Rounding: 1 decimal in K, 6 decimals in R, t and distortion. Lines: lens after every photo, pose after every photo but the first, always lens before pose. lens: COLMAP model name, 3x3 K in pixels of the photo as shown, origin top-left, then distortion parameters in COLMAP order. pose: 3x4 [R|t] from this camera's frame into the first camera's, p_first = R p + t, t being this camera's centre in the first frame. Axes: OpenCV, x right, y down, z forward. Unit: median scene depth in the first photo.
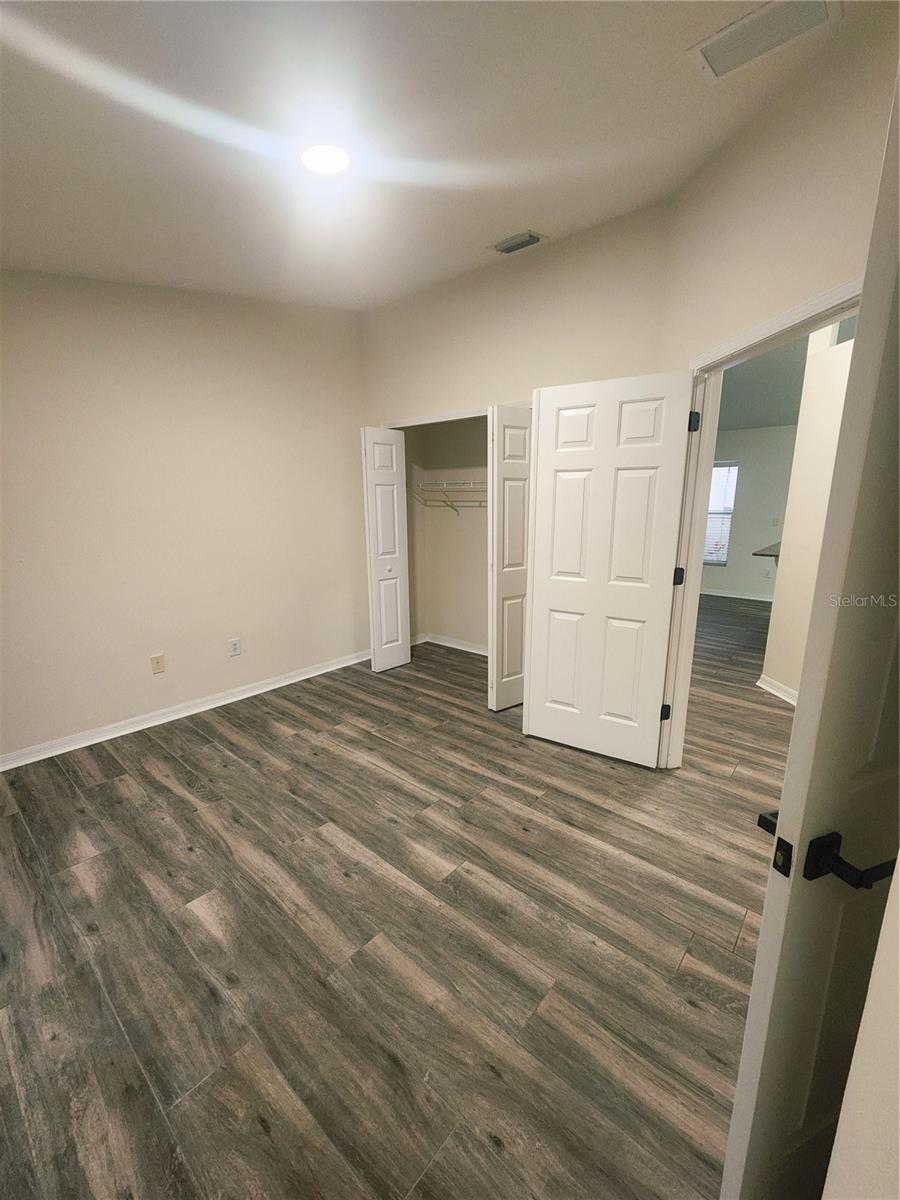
lens RADIAL K [[490.3, 0, 457.3], [0, 490.3, 609.2], [0, 0, 1]] dist [0.001214, 0.000782]
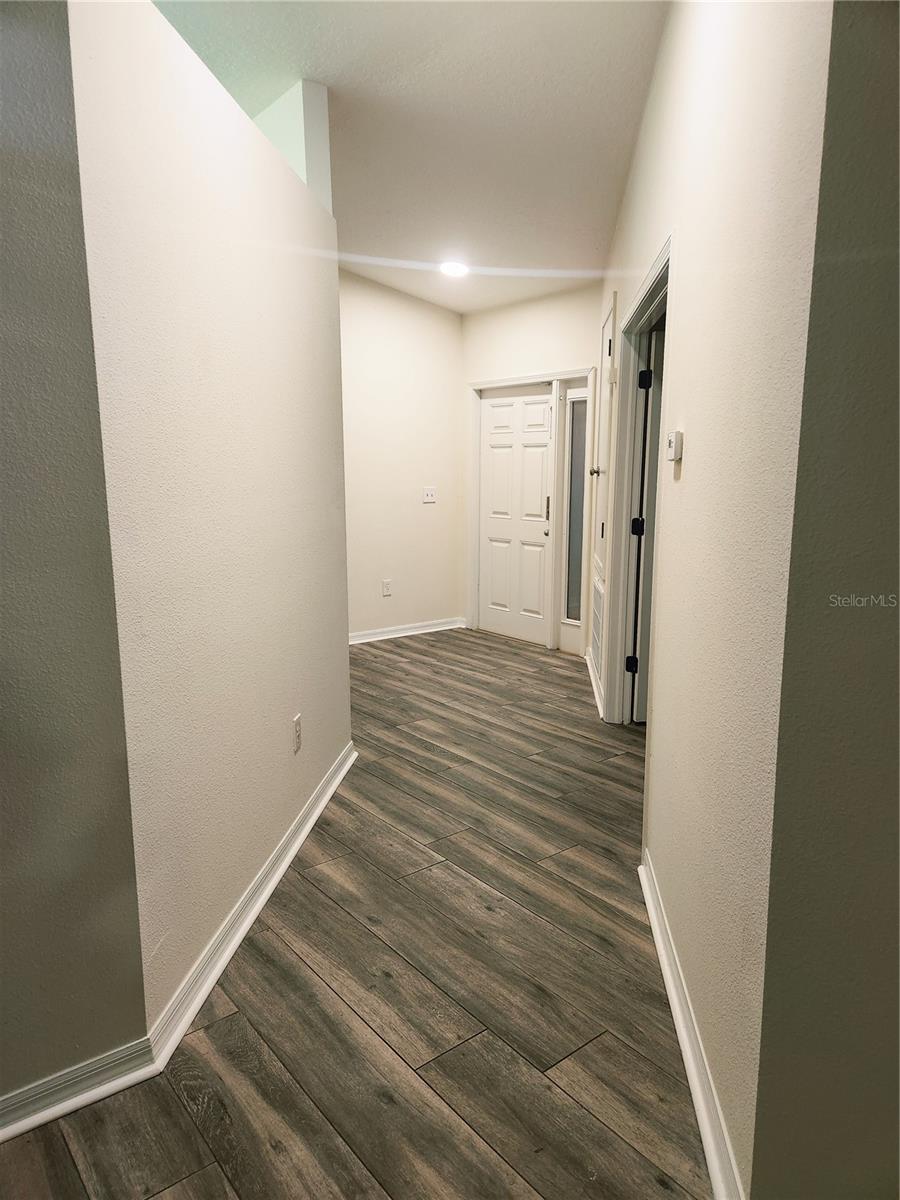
lens RADIAL K [[800.4, 0, 450.3], [0, 800.4, 602.4], [0, 0, 1]] dist [0.064033, -0.034138]
pose [[-0.983449, -0.032427, 0.178259, 0.569062], [0.039205, 0.922459, 0.384099, -0.440536], [-0.176892, 0.384731, -0.905920, 2.031712]]
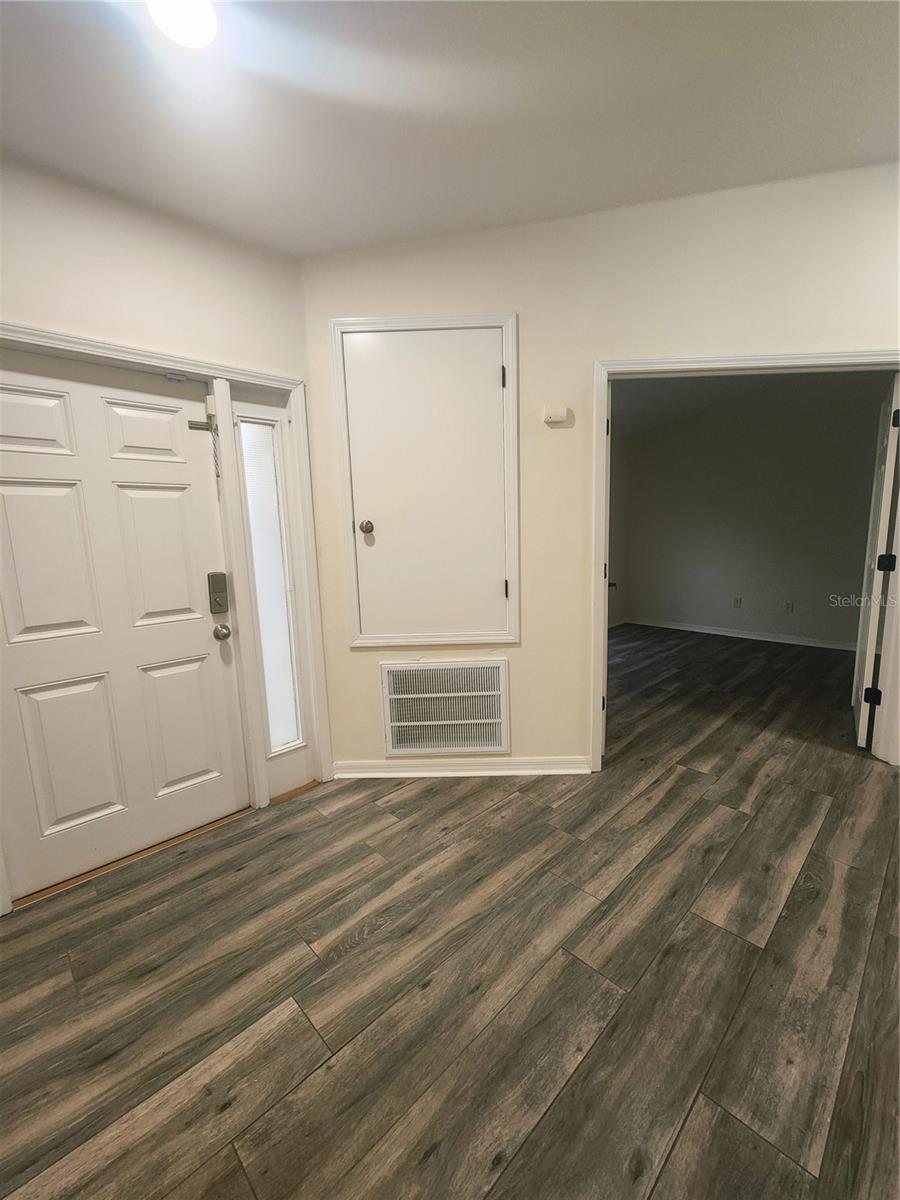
lens RADIAL K [[490.3, 0, 461.1], [0, 490.3, 603.9], [0, 0, 1]] dist [0.001214, 0.000782]
pose [[-0.083065, 0.155002, -0.984416, 1.548160], [-0.193868, 0.966443, 0.168530, 0.019363], [0.977505, 0.204846, -0.050228, 0.170910]]
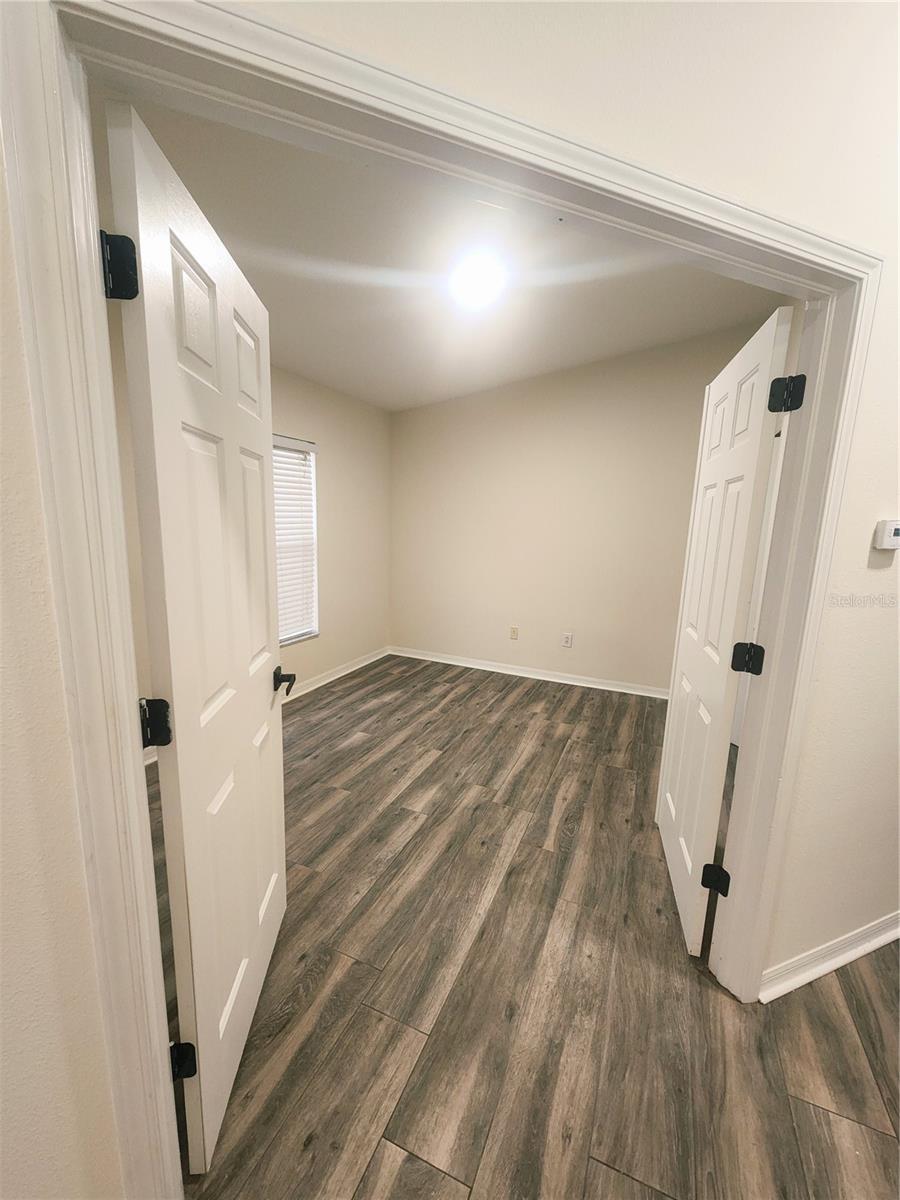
lens RADIAL K [[490.3, 0, 459.6], [0, 490.3, 603.7], [0, 0, 1]] dist [0.001214, 0.000782]
pose [[0.306270, 0.178738, -0.935014, 0.865682], [-0.247630, 0.963359, 0.103044, -0.101546], [0.919173, 0.199978, 0.339309, 0.458835]]
